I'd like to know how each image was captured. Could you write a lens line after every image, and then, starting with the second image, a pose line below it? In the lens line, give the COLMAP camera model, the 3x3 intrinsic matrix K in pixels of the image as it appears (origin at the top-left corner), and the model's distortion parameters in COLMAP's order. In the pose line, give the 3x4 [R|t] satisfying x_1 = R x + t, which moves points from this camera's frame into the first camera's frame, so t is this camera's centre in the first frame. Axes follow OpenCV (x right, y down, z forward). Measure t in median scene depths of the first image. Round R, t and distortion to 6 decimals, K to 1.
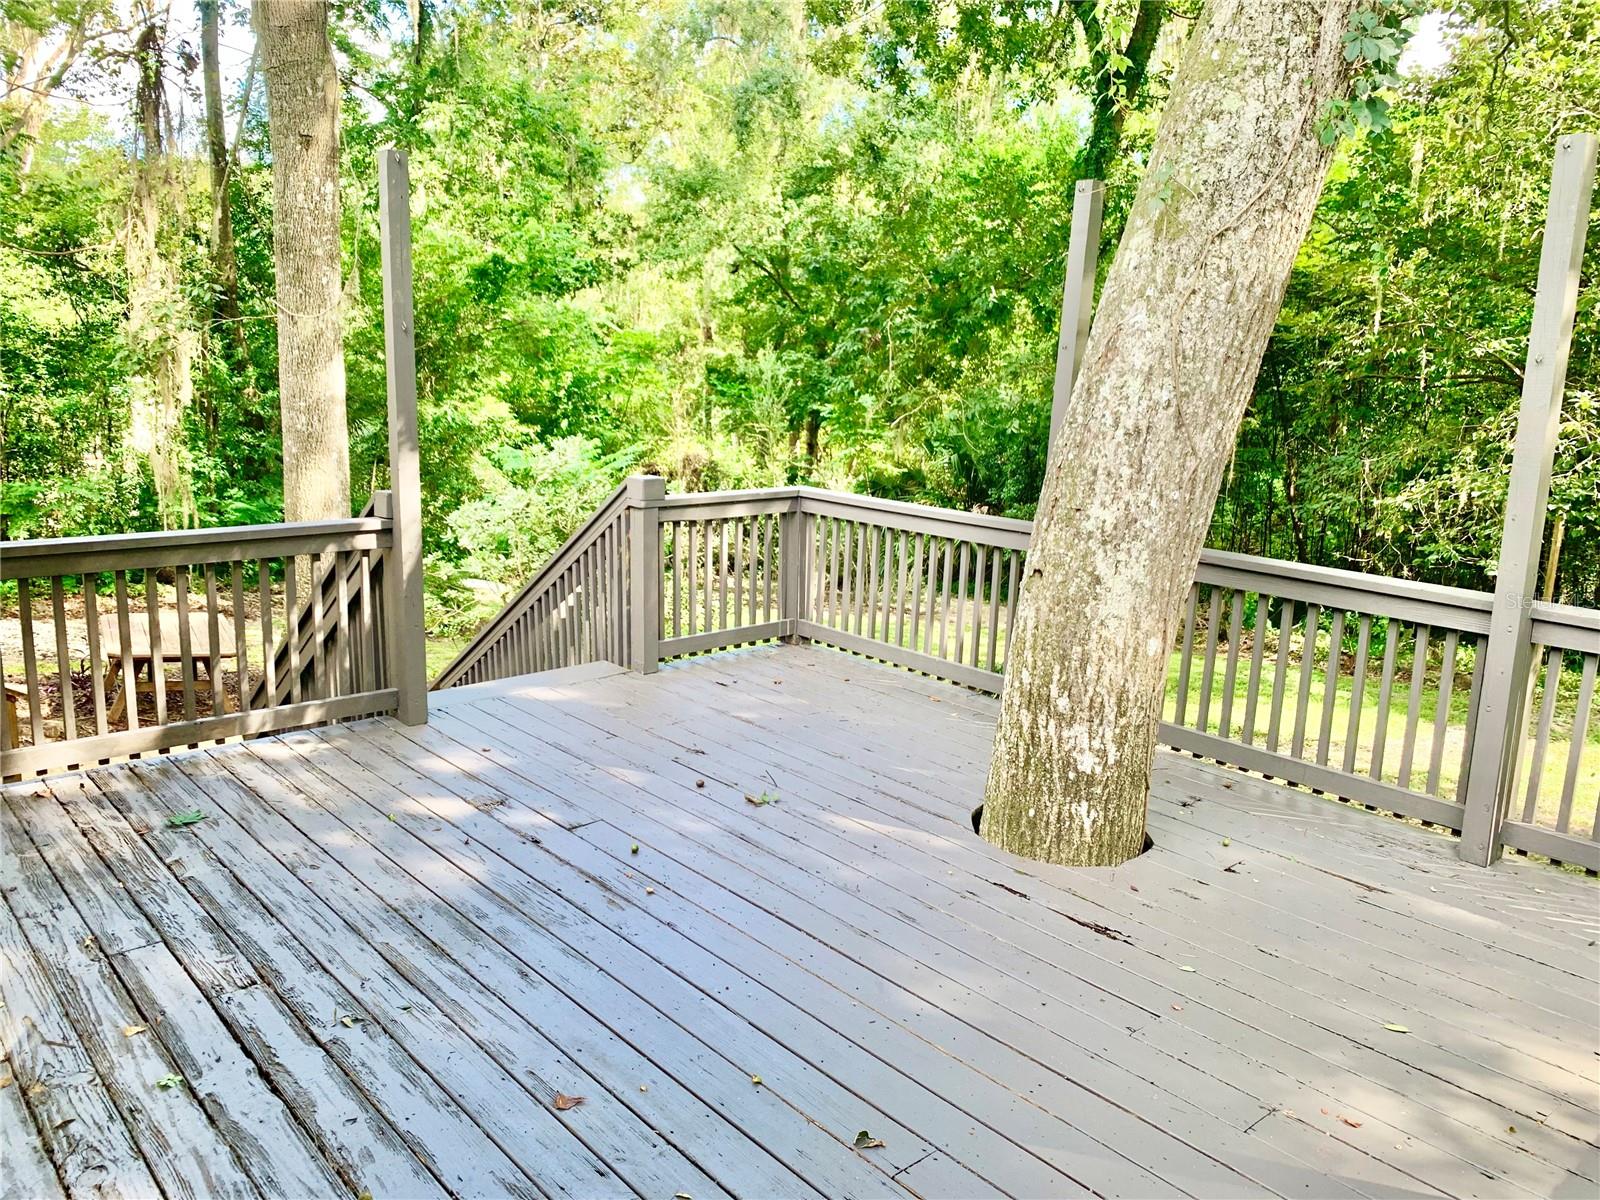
lens RADIAL K [[1238.0, 0, 811.6], [0, 1238.0, 598.8], [0, 0, 1]] dist [0.051987, -0.060528]
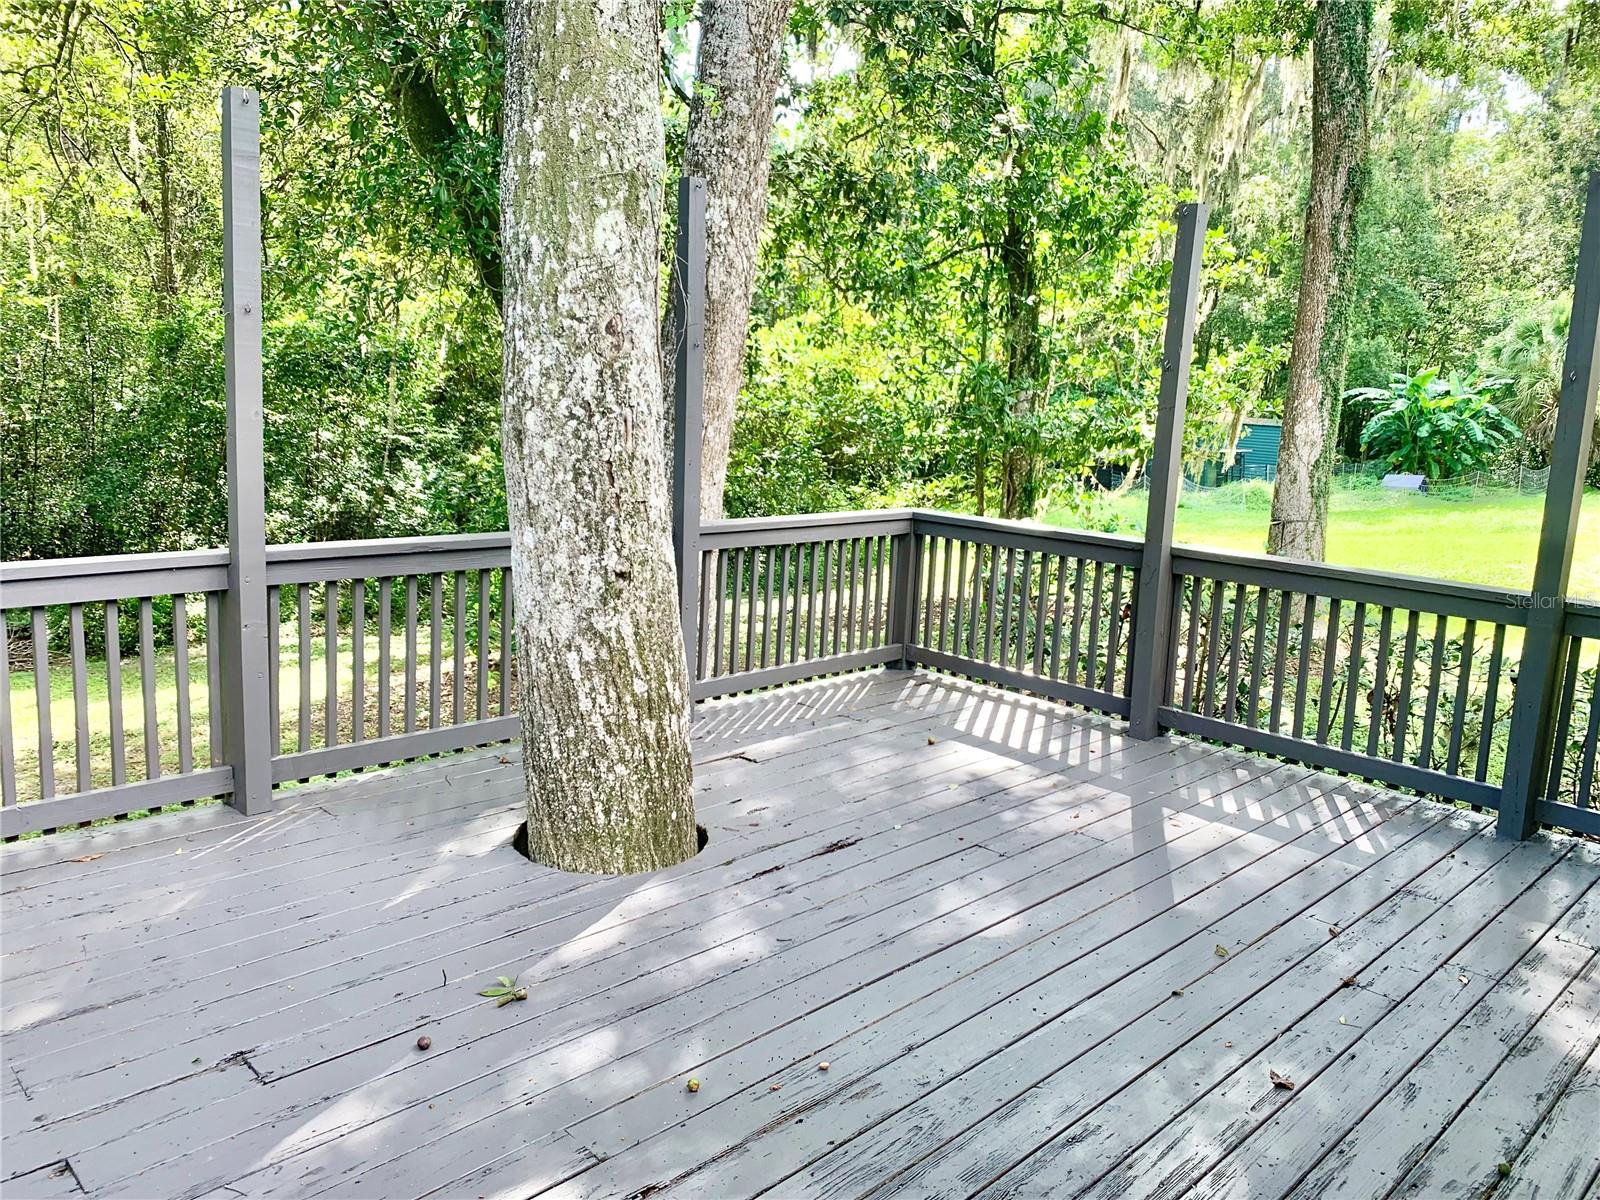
lens RADIAL K [[1238.0, 0, 809.3], [0, 1238.0, 590.7], [0, 0, 1]] dist [0.051987, -0.060528]
pose [[-0.079203, -0.204588, 0.975639, -0.816526], [0.145089, 0.965926, 0.214329, -0.209425], [-0.986243, 0.158530, -0.046821, 1.008683]]
